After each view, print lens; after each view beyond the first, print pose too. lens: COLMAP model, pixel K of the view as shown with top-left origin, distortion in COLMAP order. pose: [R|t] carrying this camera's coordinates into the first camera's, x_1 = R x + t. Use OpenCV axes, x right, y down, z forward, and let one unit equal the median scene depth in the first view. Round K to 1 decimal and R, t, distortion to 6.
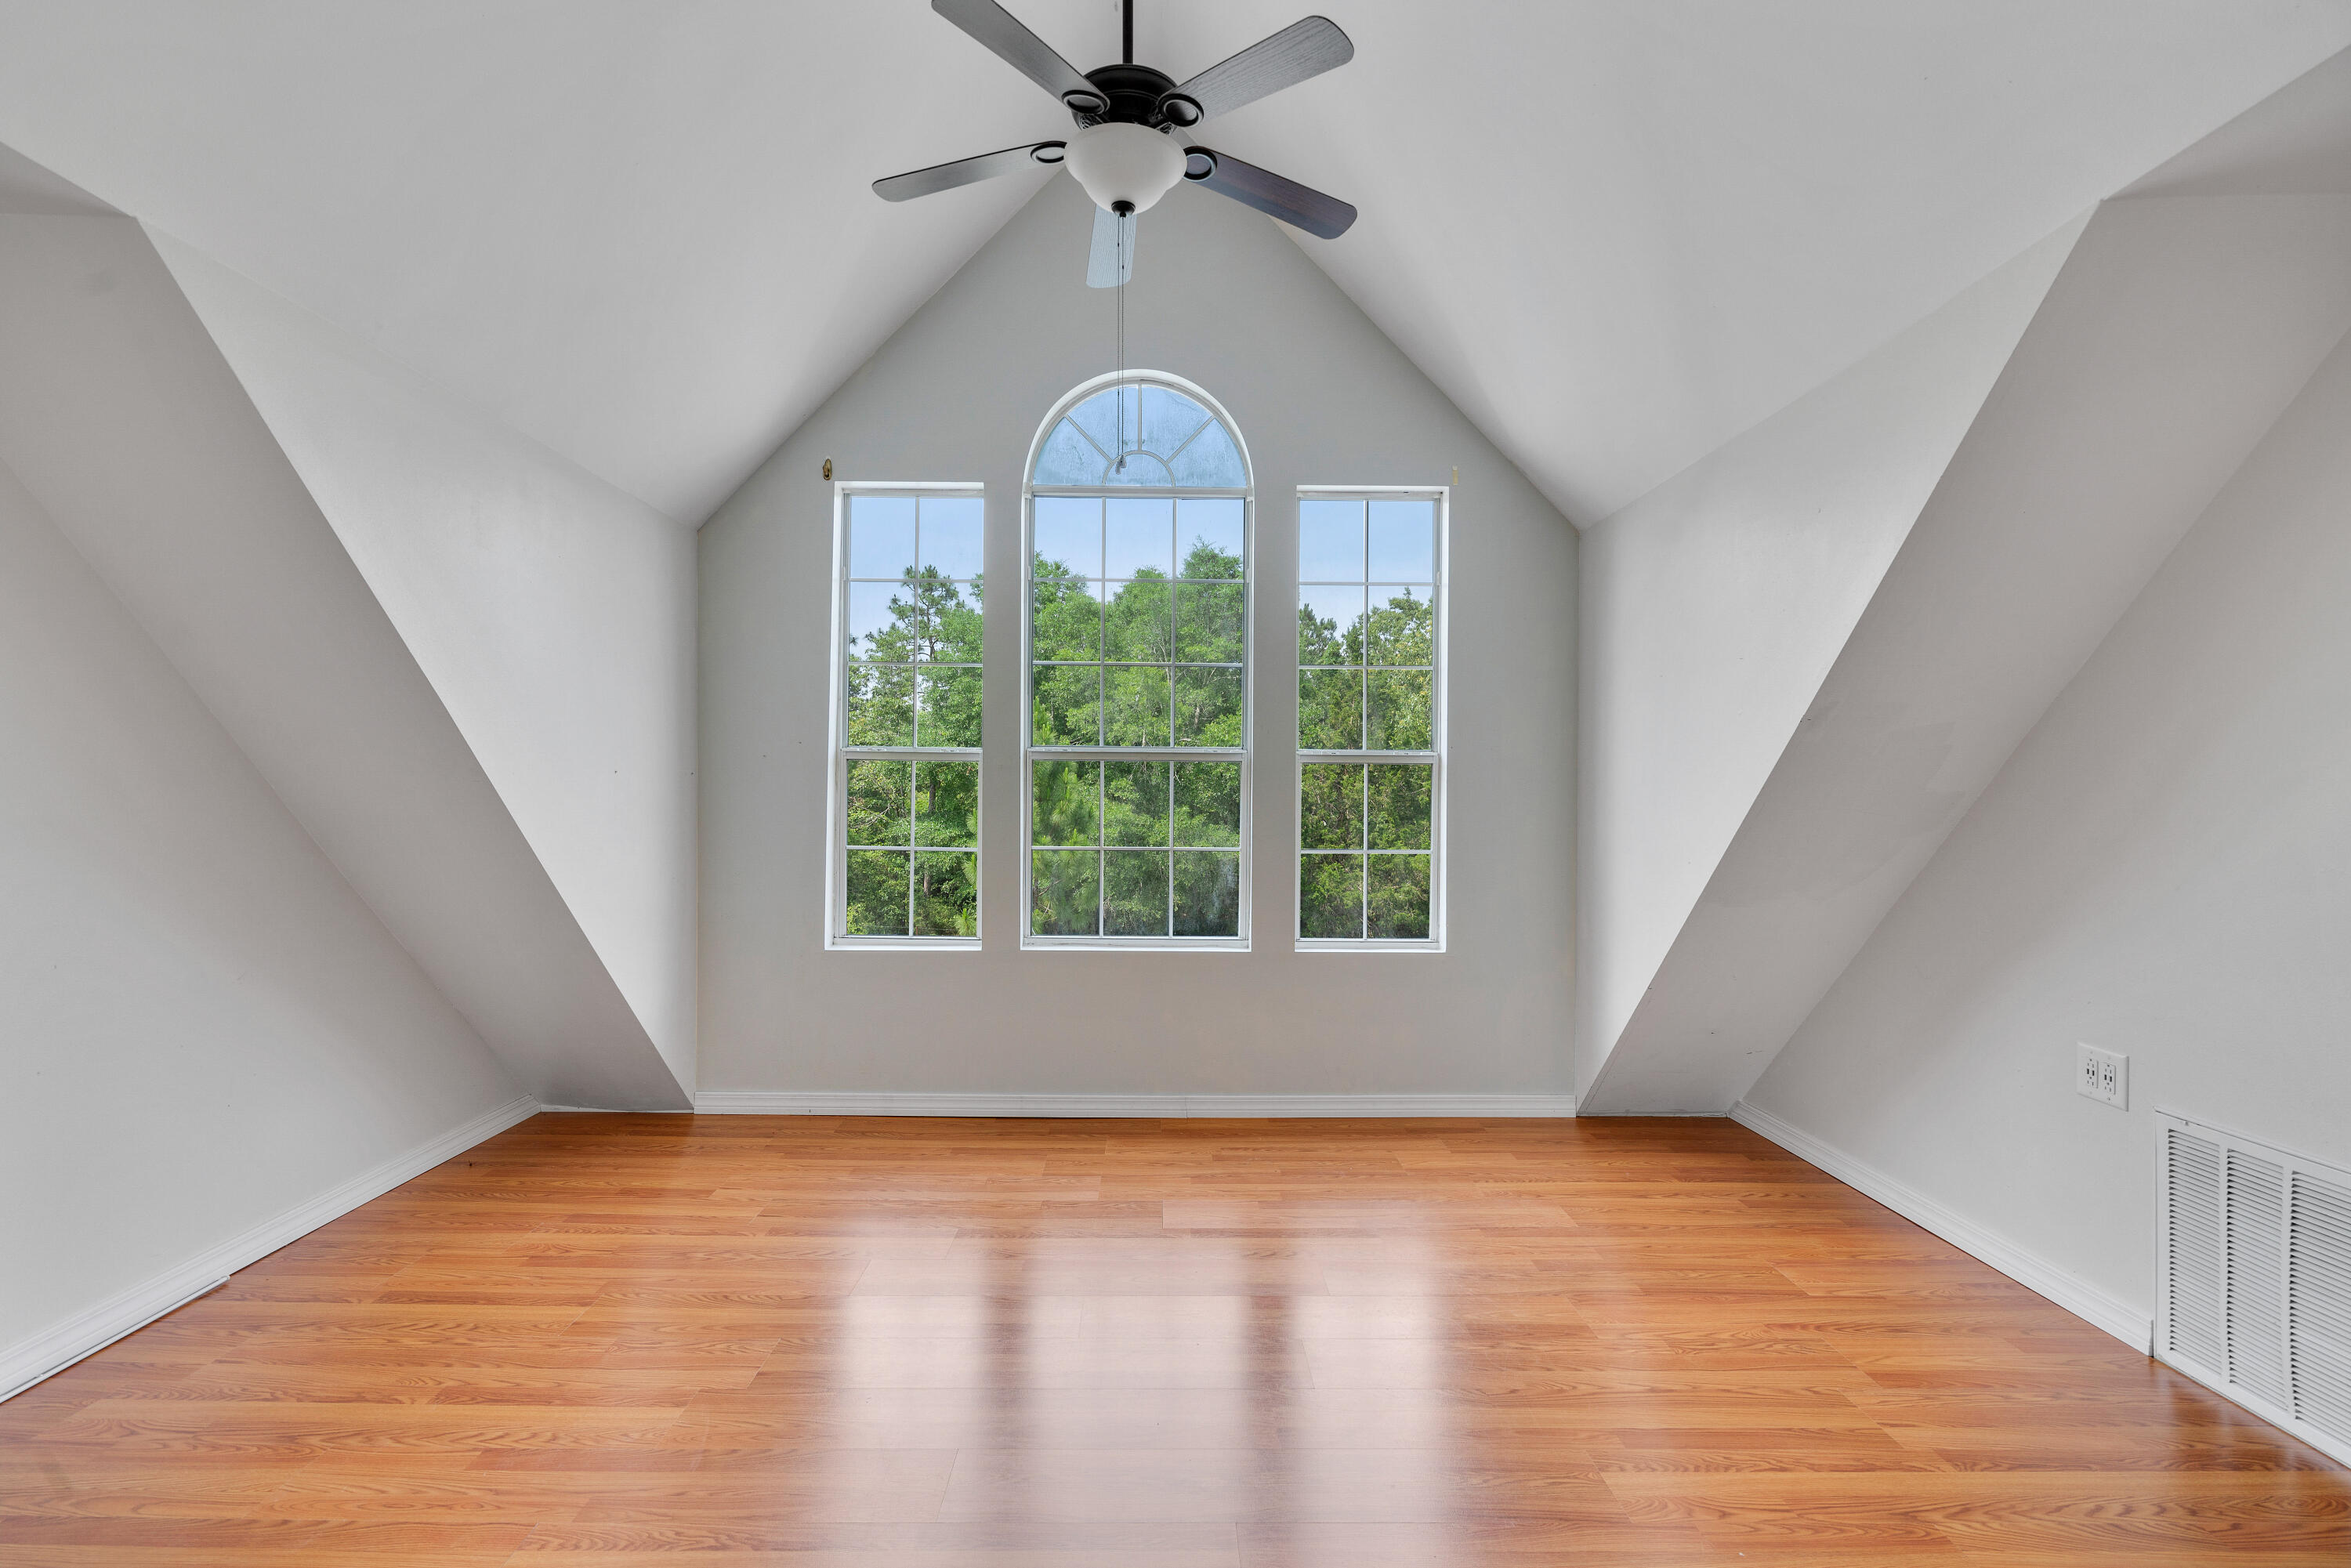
lens RADIAL K [[1054.8, 0, 1155.2], [0, 1054.8, 792.8], [0, 0, 1]] dist [-0.006221, 0.000780]
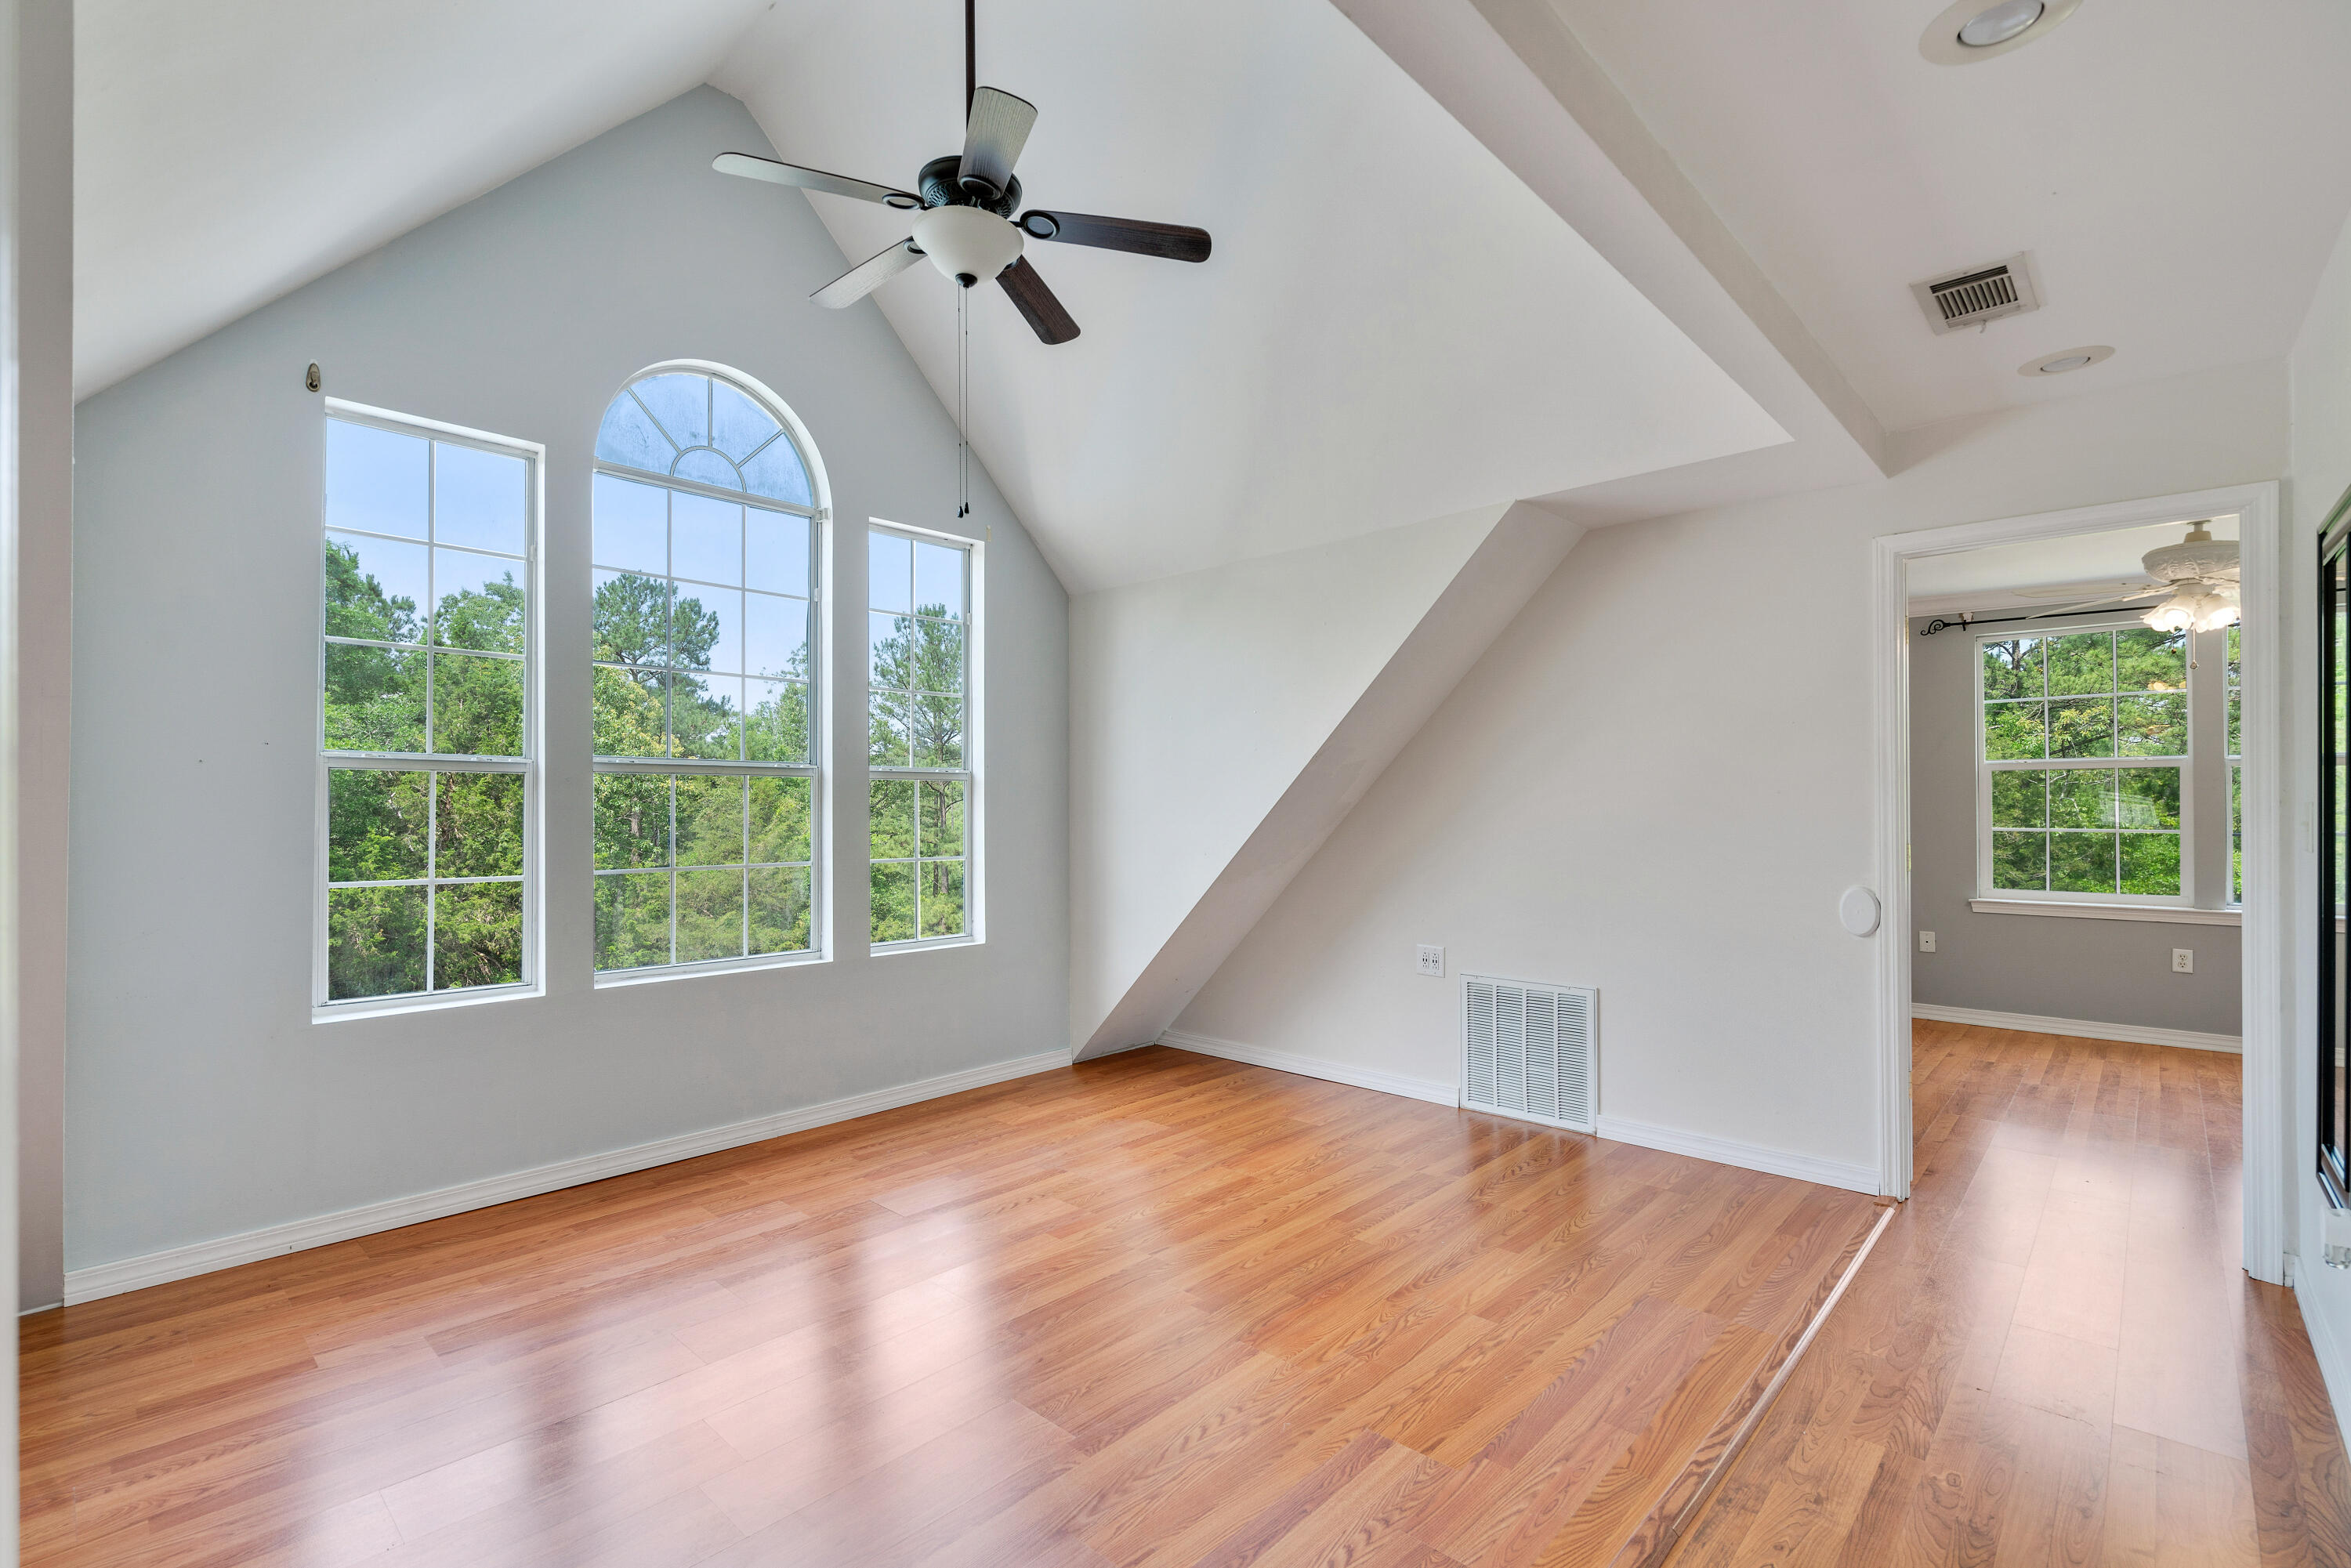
lens RADIAL K [[1061.8, 0, 1157.2], [0, 1061.8, 805.2], [0, 0, 1]] dist [-0.012372, 0.006794]
pose [[0.689763, -0.007922, 0.723992, -0.476395], [0.007799, 0.999963, 0.003511, -0.003746], [-0.723994, 0.003225, 0.689799, 0.060743]]
